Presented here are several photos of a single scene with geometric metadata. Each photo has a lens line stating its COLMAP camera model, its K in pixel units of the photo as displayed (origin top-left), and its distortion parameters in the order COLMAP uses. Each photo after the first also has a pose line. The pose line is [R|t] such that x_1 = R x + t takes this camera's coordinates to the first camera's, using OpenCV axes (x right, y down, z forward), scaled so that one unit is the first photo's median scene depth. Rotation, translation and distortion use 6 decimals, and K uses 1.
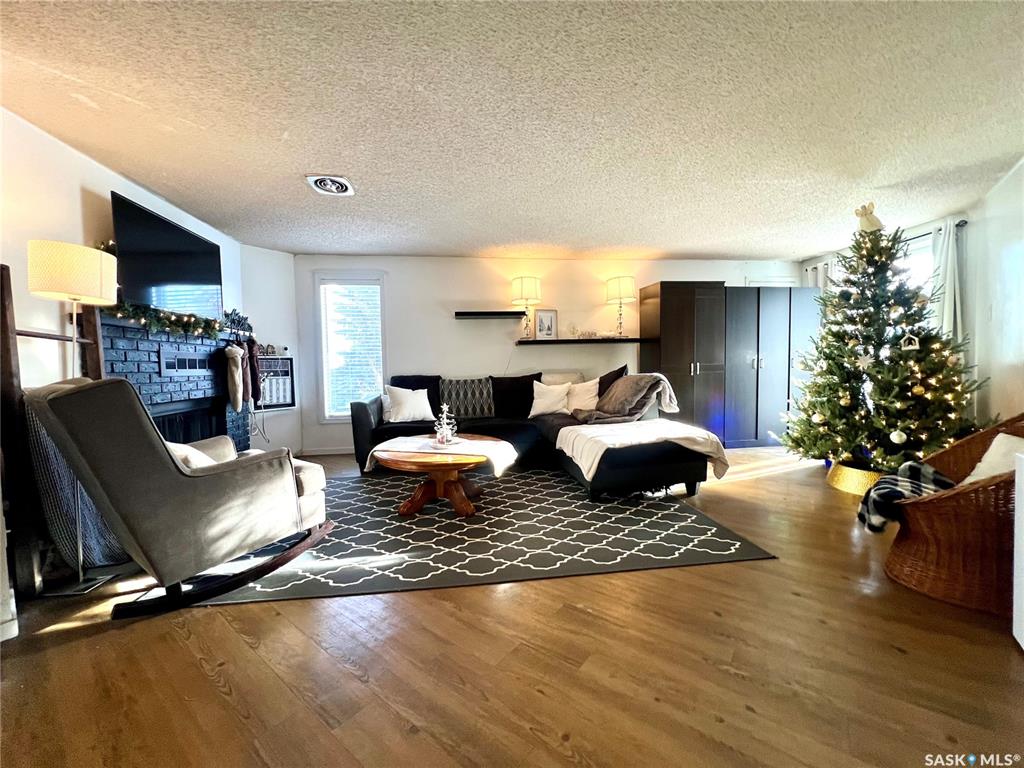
lens RADIAL K [[408.1, 0, 511.4], [0, 408.1, 382.3], [0, 0, 1]] dist [-0.002747, 0.000318]
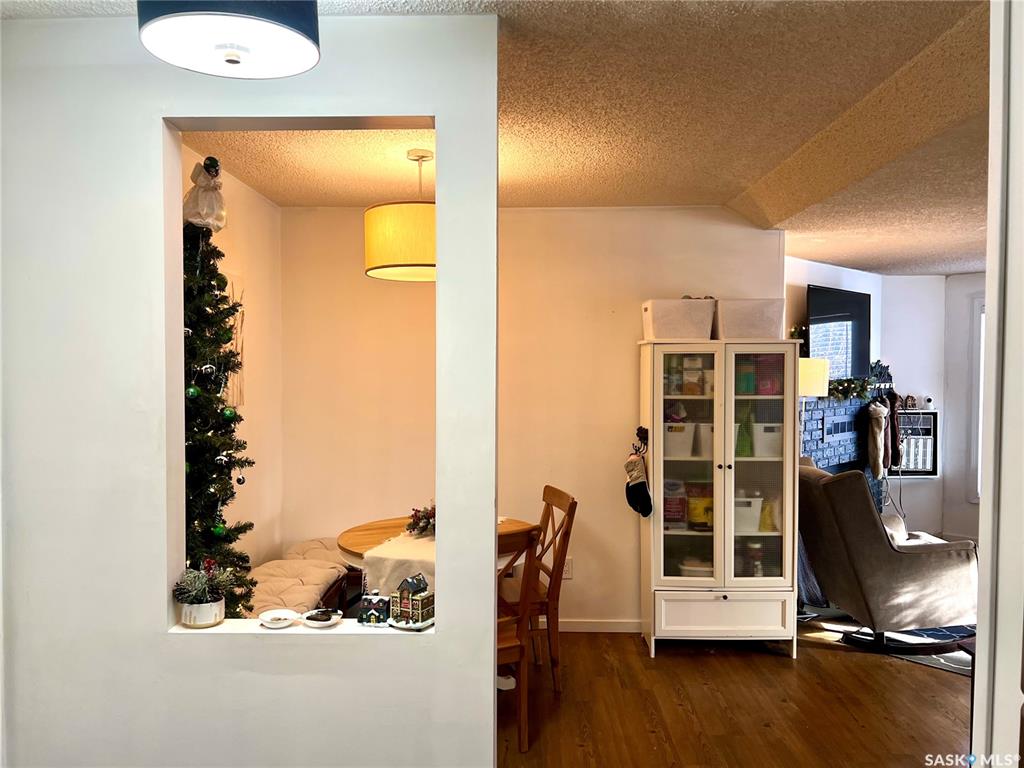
lens RADIAL K [[766.3, 0, 511.7], [0, 766.3, 391.2], [0, 0, 1]] dist [0.057072, -0.074893]
pose [[0.605372, 0.045234, -0.794656, 0.174384], [-0.042825, 0.998789, 0.024230, -0.128492], [0.794790, 0.019363, 0.606576, -0.669800]]
